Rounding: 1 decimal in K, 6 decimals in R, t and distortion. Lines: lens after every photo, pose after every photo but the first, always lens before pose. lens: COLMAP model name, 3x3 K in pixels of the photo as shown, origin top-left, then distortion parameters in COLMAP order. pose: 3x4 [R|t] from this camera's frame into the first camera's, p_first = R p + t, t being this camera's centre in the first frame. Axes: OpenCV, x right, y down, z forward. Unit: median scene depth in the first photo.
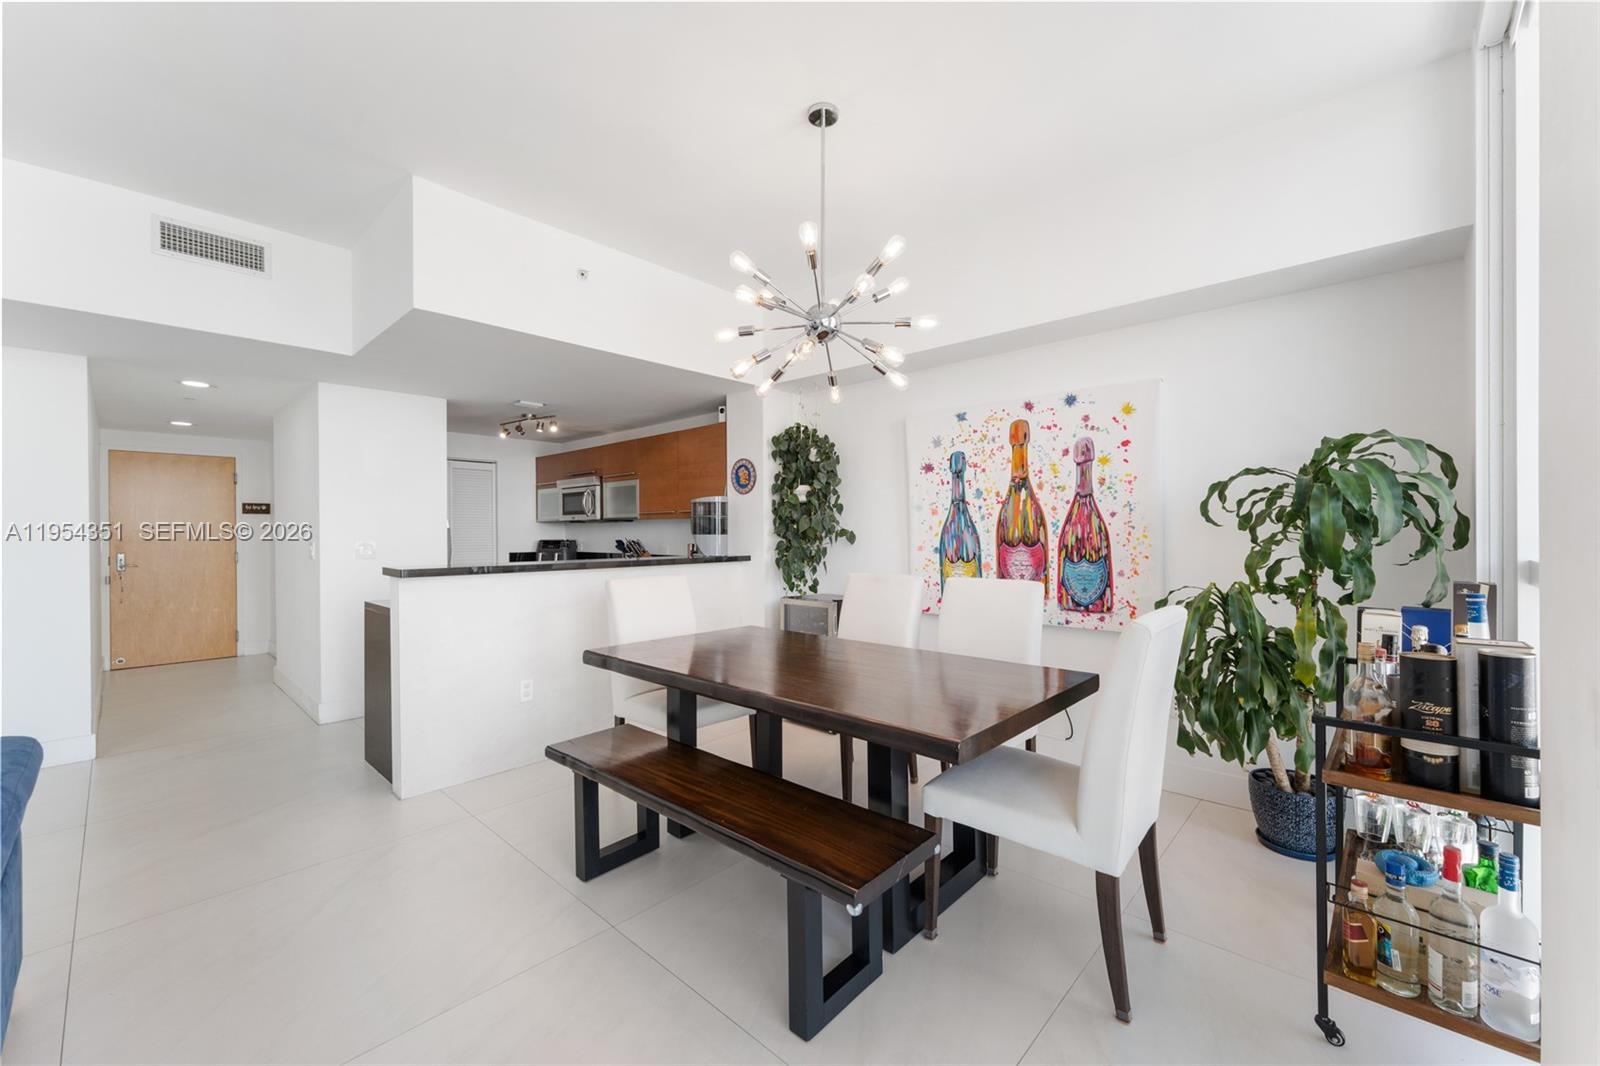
lens RADIAL K [[635.8, 0, 808.3], [0, 635.8, 528.2], [0, 0, 1]] dist [0.003026, 0.001098]
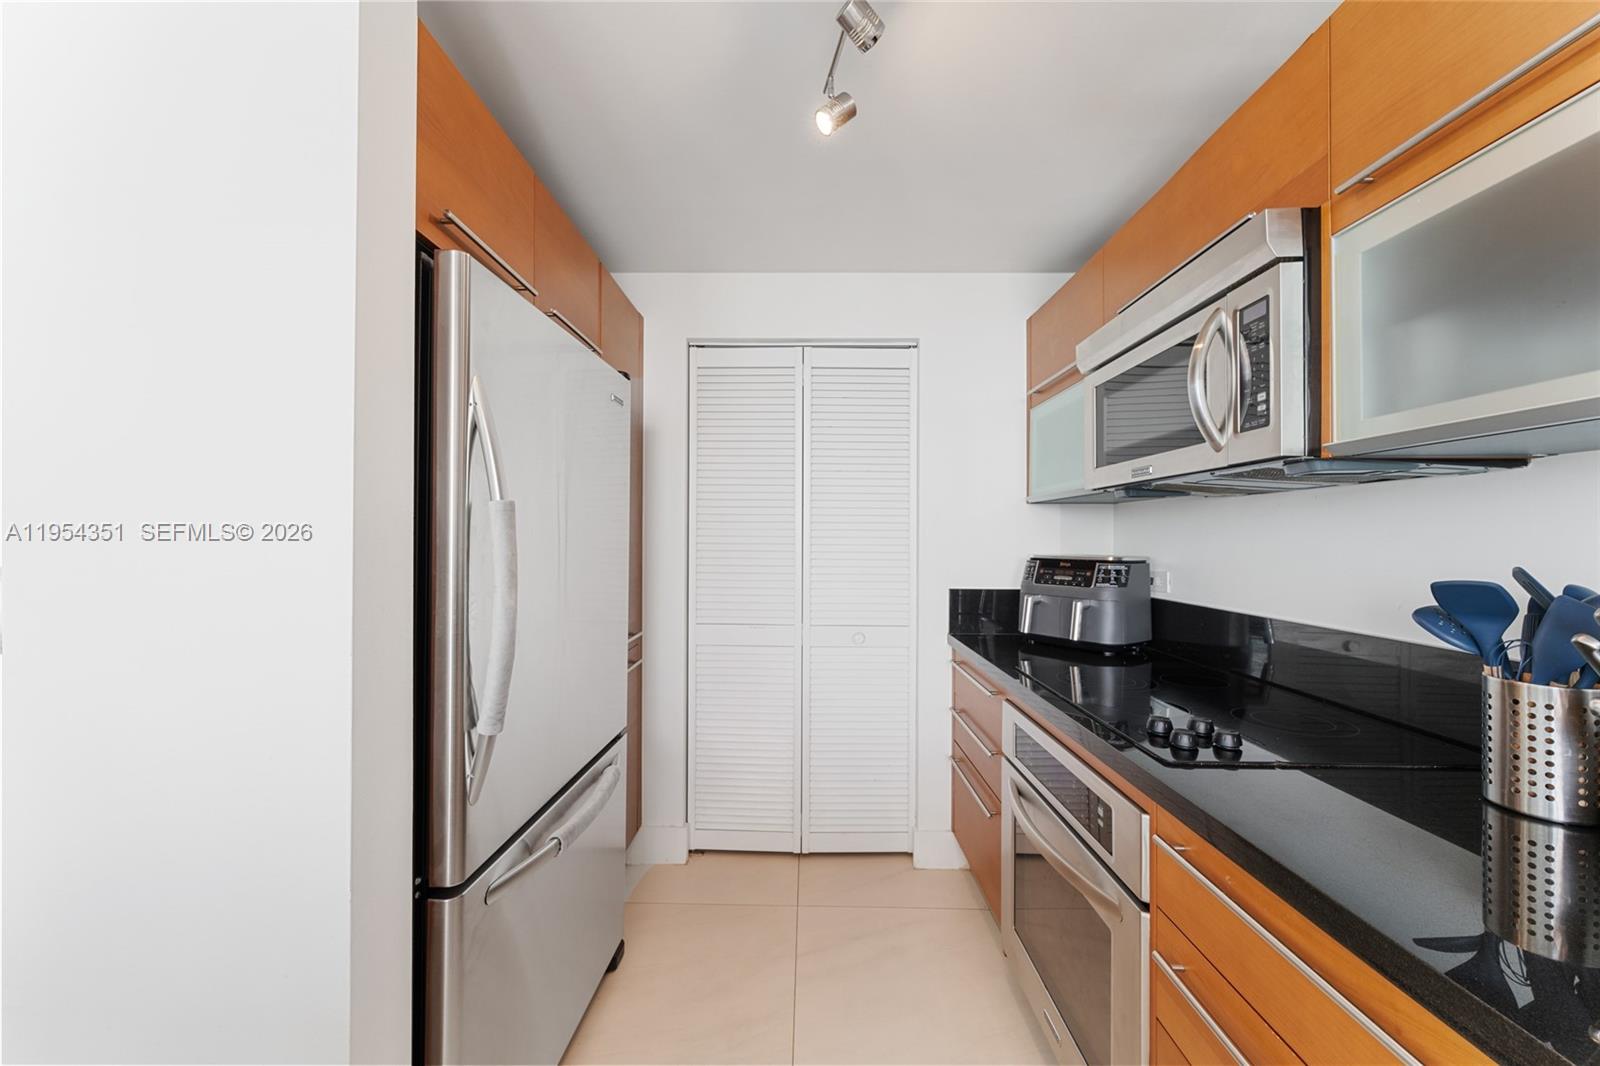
lens RADIAL K [[635.8, 0, 795.8], [0, 635.8, 531.2], [0, 0, 1]] dist [0.003026, 0.001098]
pose [[0.659123, 0.001920, -0.752032, -0.269497], [-0.003022, 0.999995, -0.000096, 0.006551], [0.752029, 0.002336, 0.659126, 0.731747]]
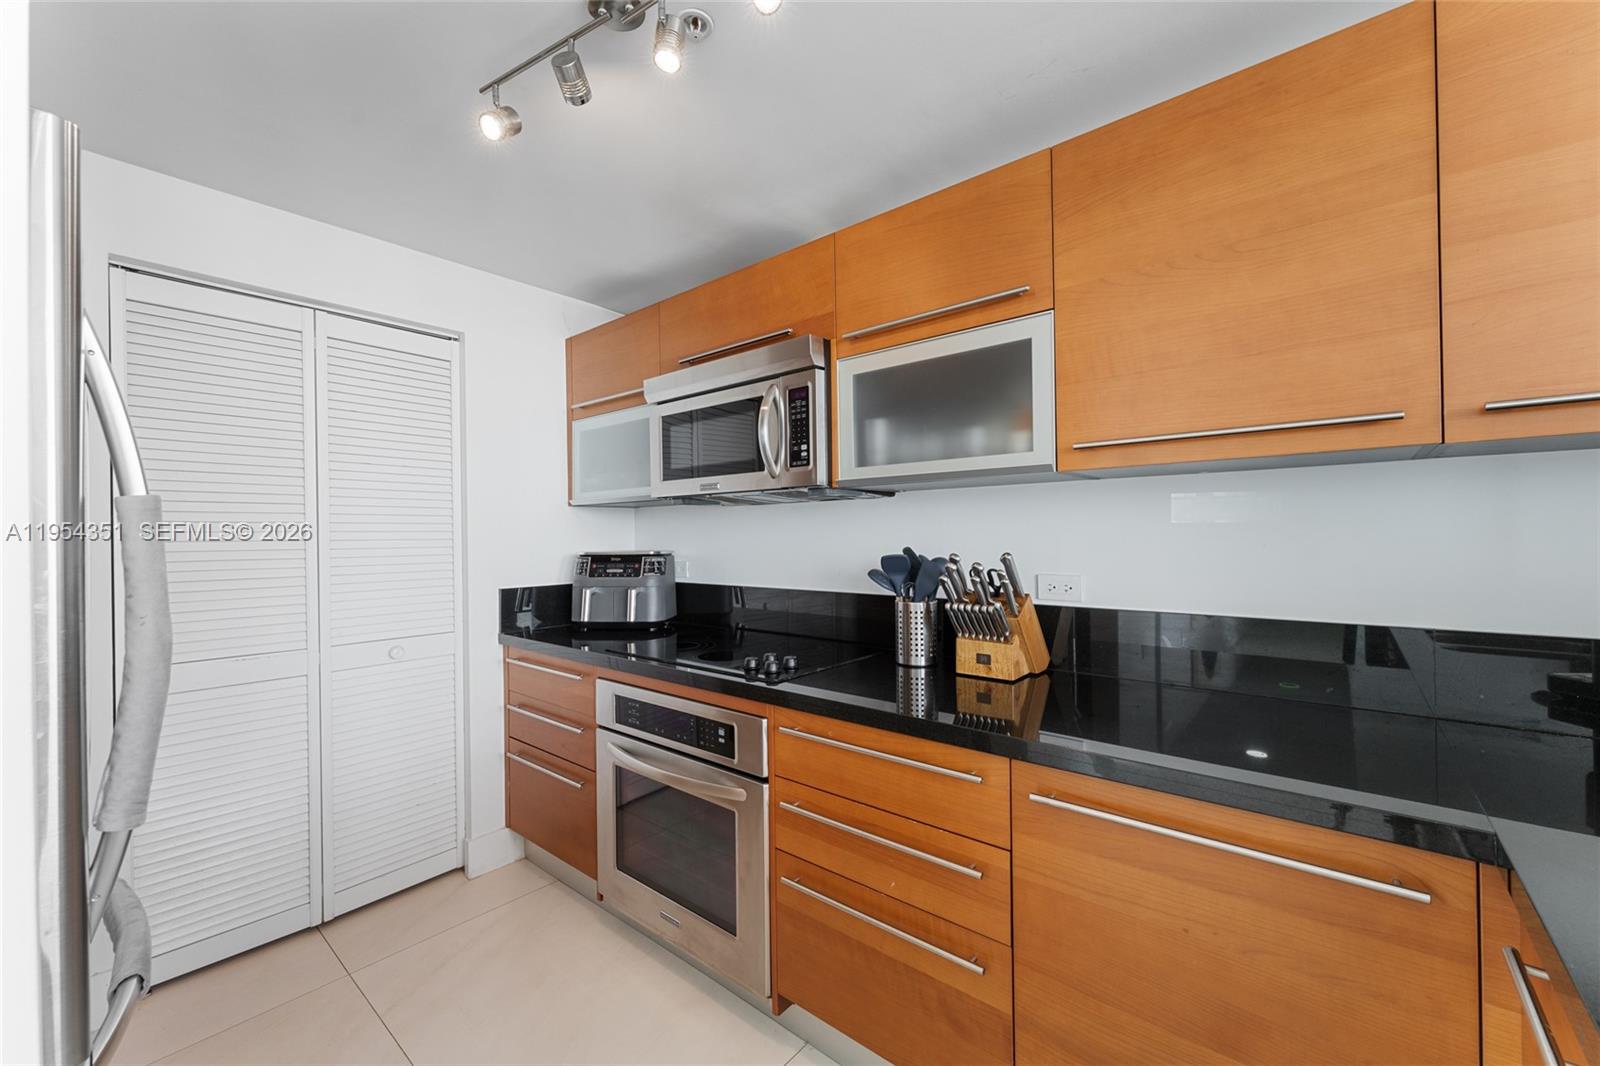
lens RADIAL K [[635.8, 0, 801.7], [0, 635.8, 531.7], [0, 0, 1]] dist [0.003026, 0.001098]
pose [[0.999336, -0.006668, 0.035827, -0.326527], [0.006534, 0.999971, 0.003846, 0.005782], [-0.035851, -0.003609, 0.999351, 0.662373]]
